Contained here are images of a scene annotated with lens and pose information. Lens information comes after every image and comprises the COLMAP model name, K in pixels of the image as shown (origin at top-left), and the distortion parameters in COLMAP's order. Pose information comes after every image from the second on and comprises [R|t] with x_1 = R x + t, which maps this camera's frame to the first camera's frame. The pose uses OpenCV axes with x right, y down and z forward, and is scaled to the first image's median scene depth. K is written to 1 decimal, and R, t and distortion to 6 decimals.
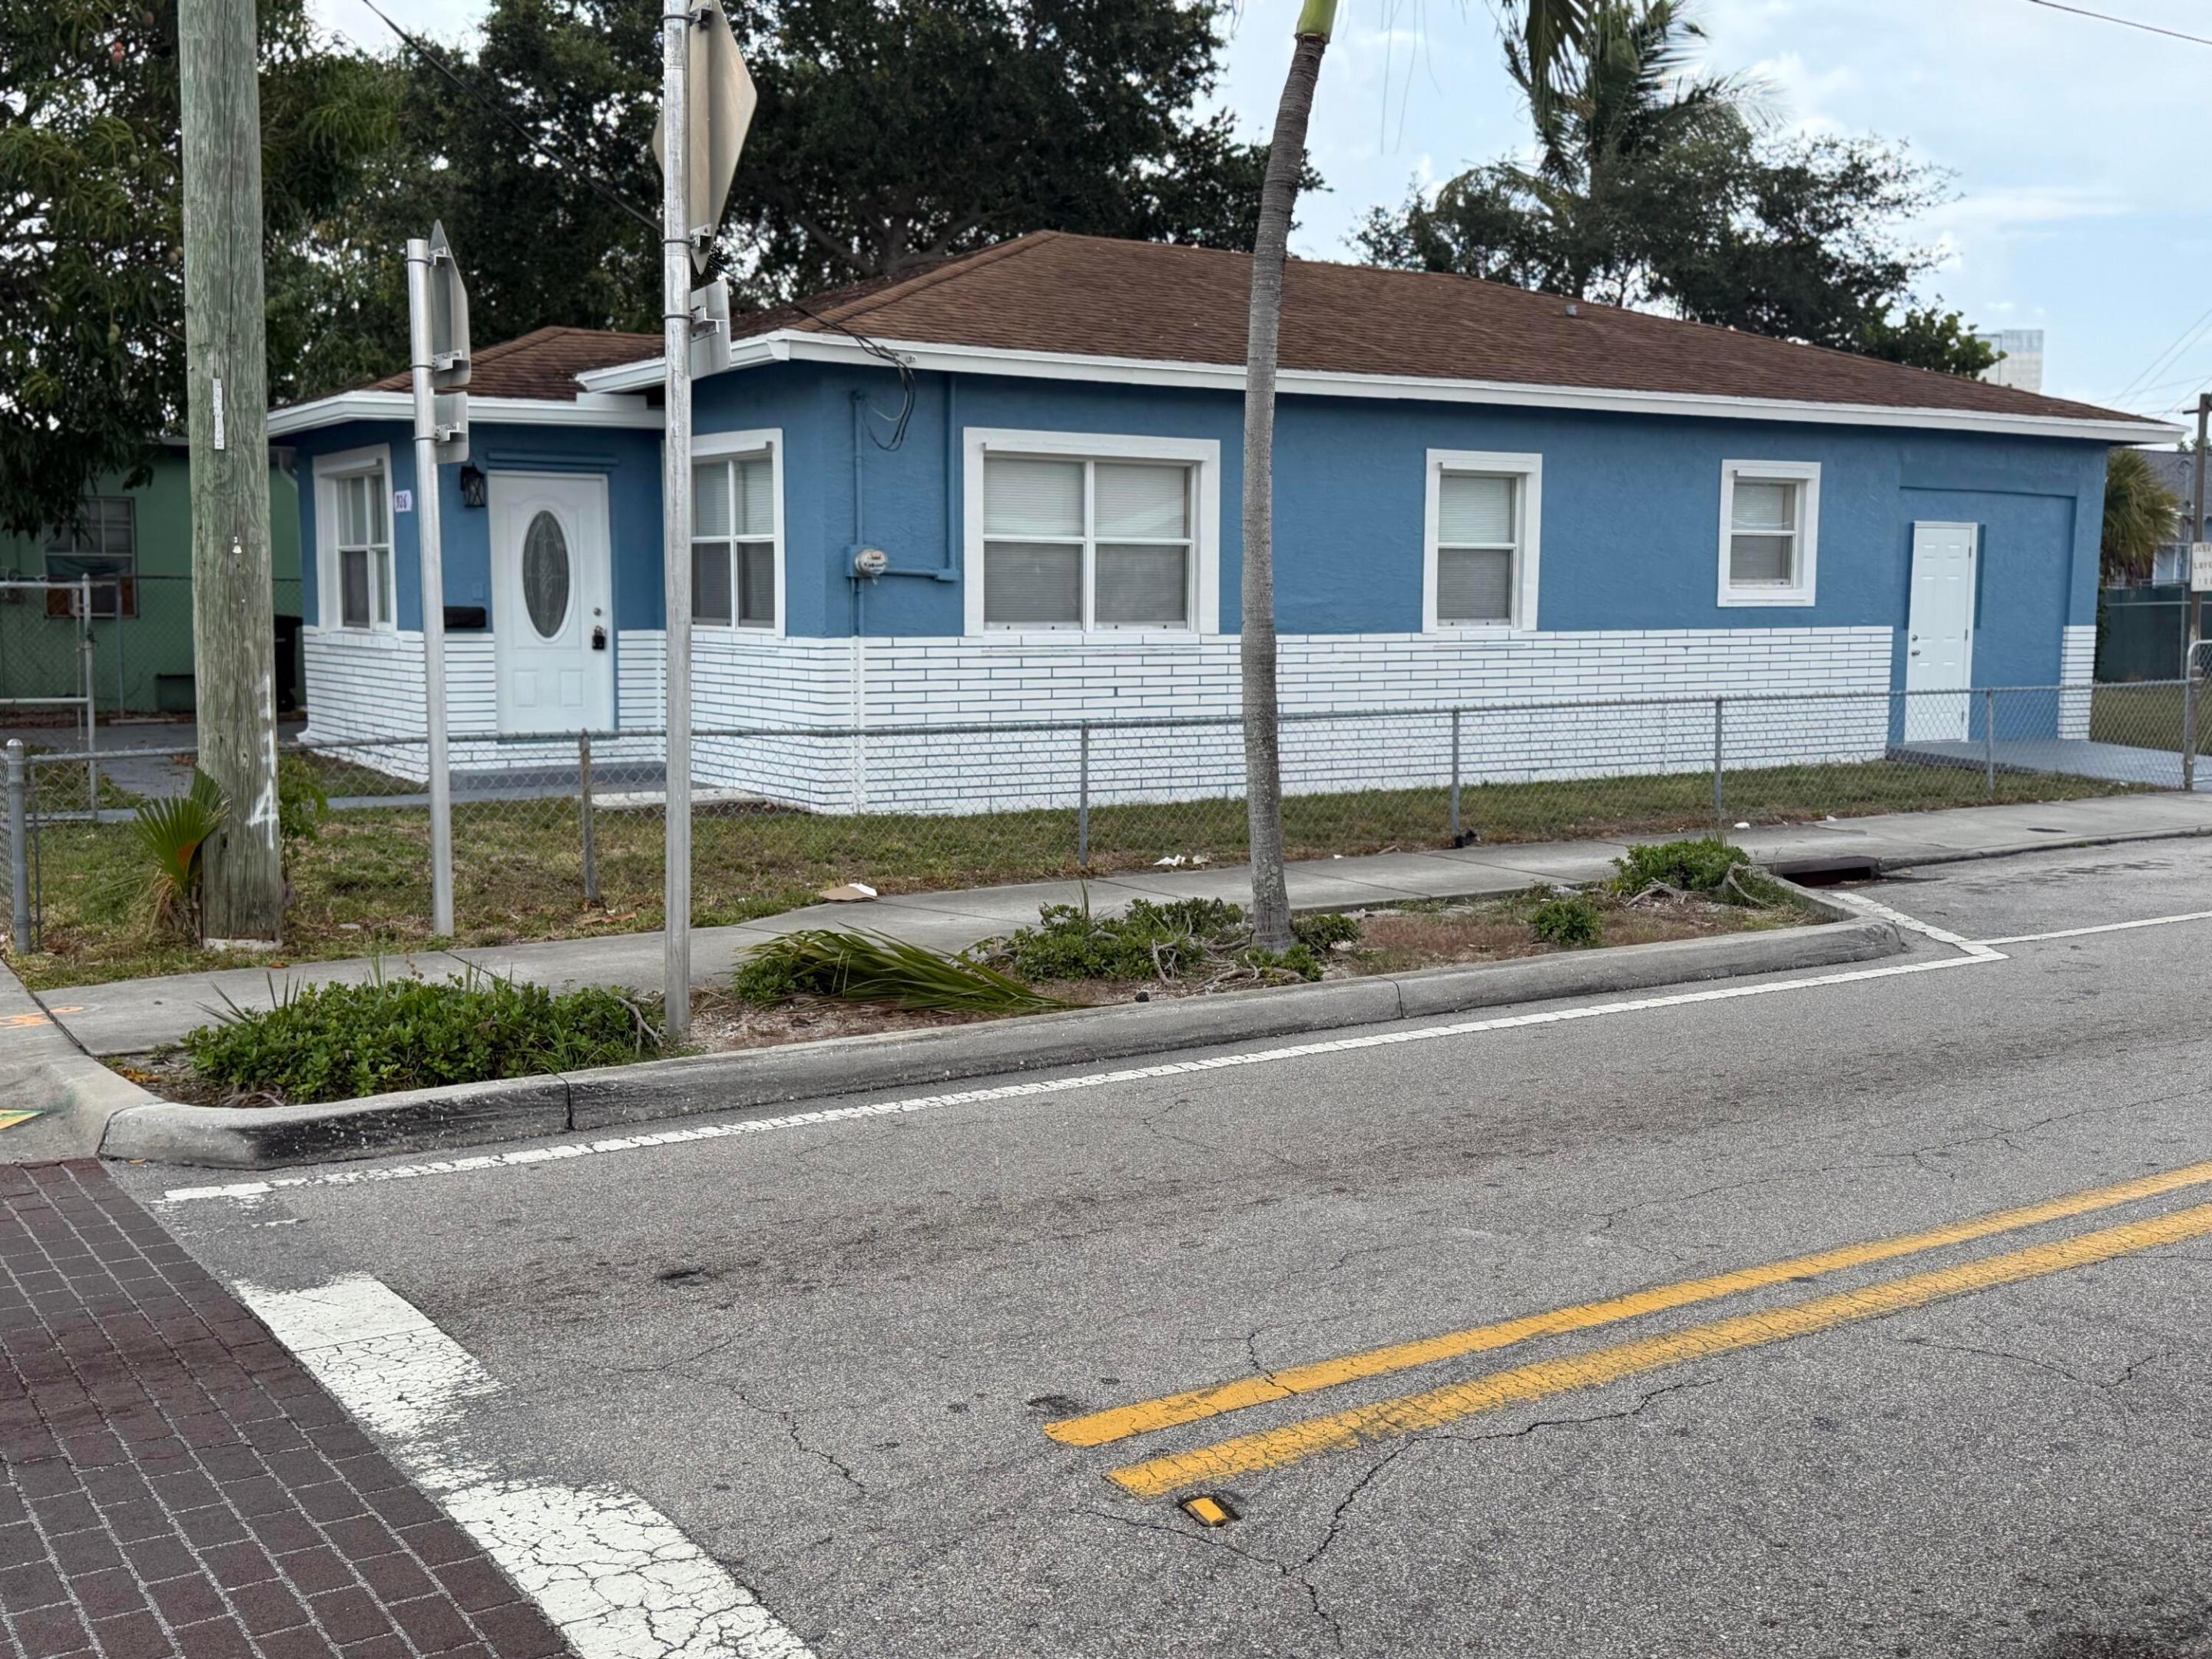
lens RADIAL K [[2218.8, 0, 1108.7], [0, 2218.8, 828.5], [0, 0, 1]] dist [0.205518, -0.440752]
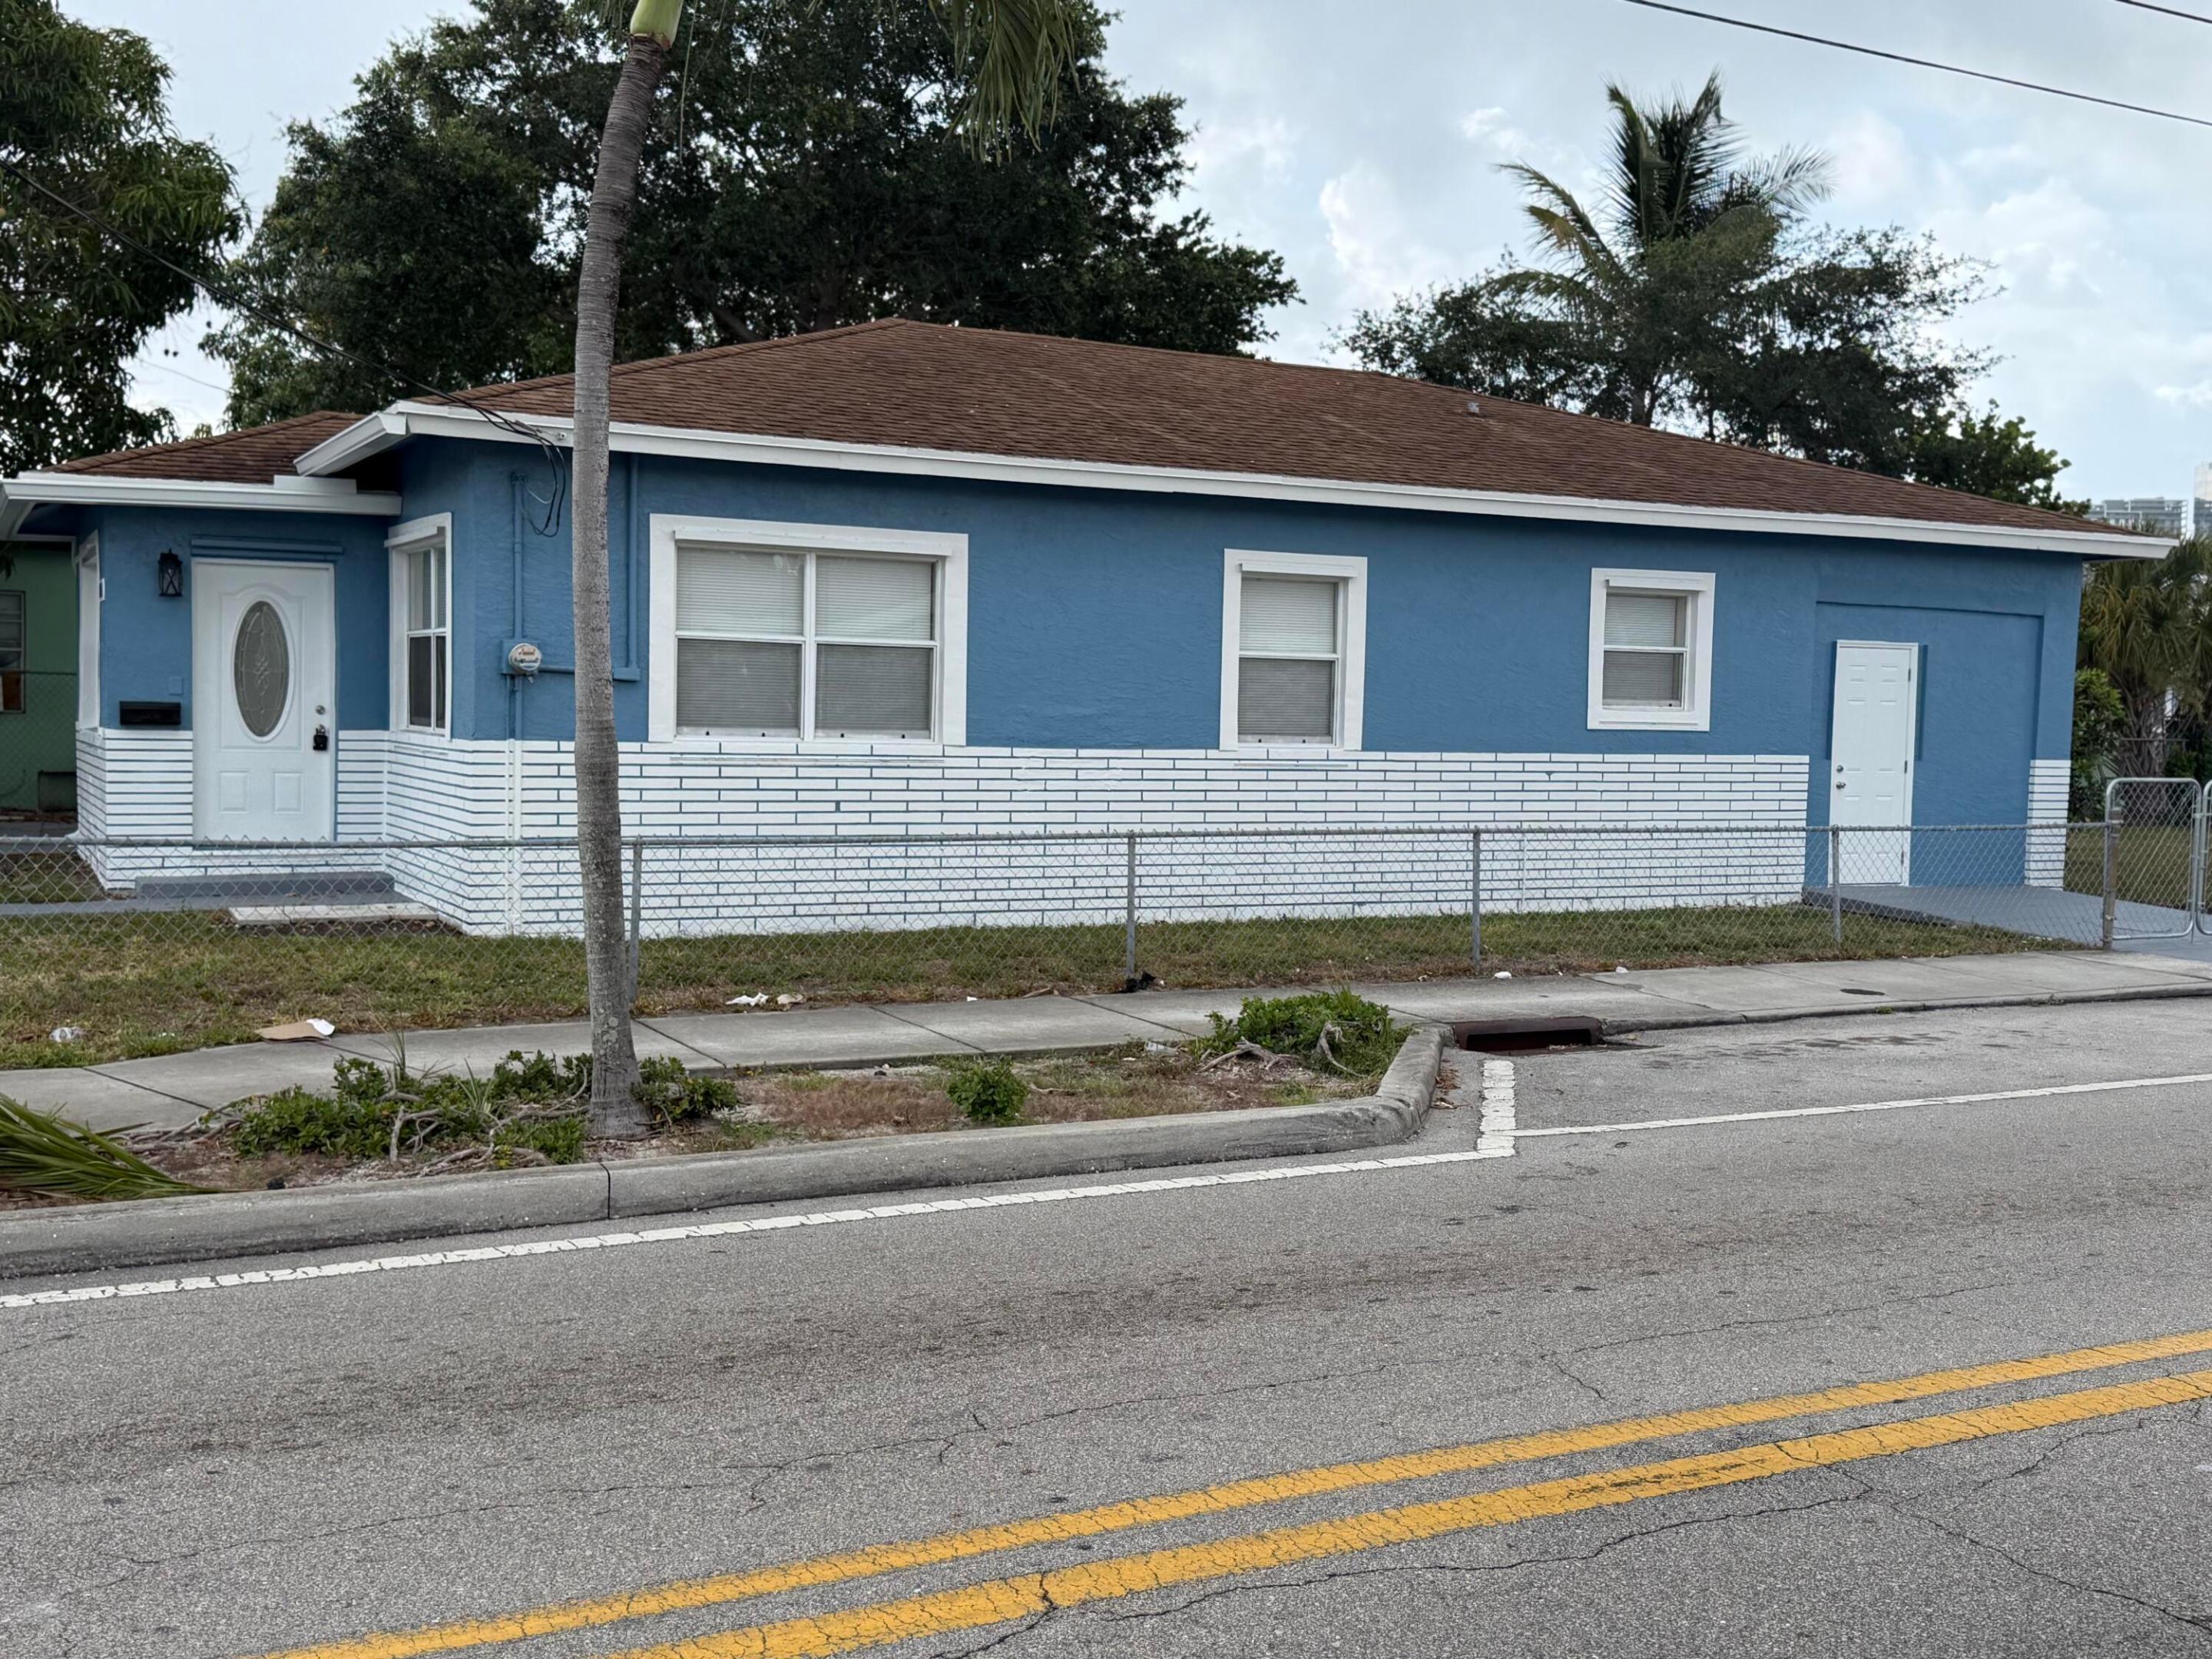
lens RADIAL K [[2218.8, 0, 1108.7], [0, 2218.8, 828.5], [0, 0, 1]] dist [0.205518, -0.440752]
pose [[0.995101, 0.022242, -0.096333, 0.189219], [-0.027213, 0.998348, -0.050600, -0.009090], [0.095049, 0.052973, 0.994062, 0.102991]]
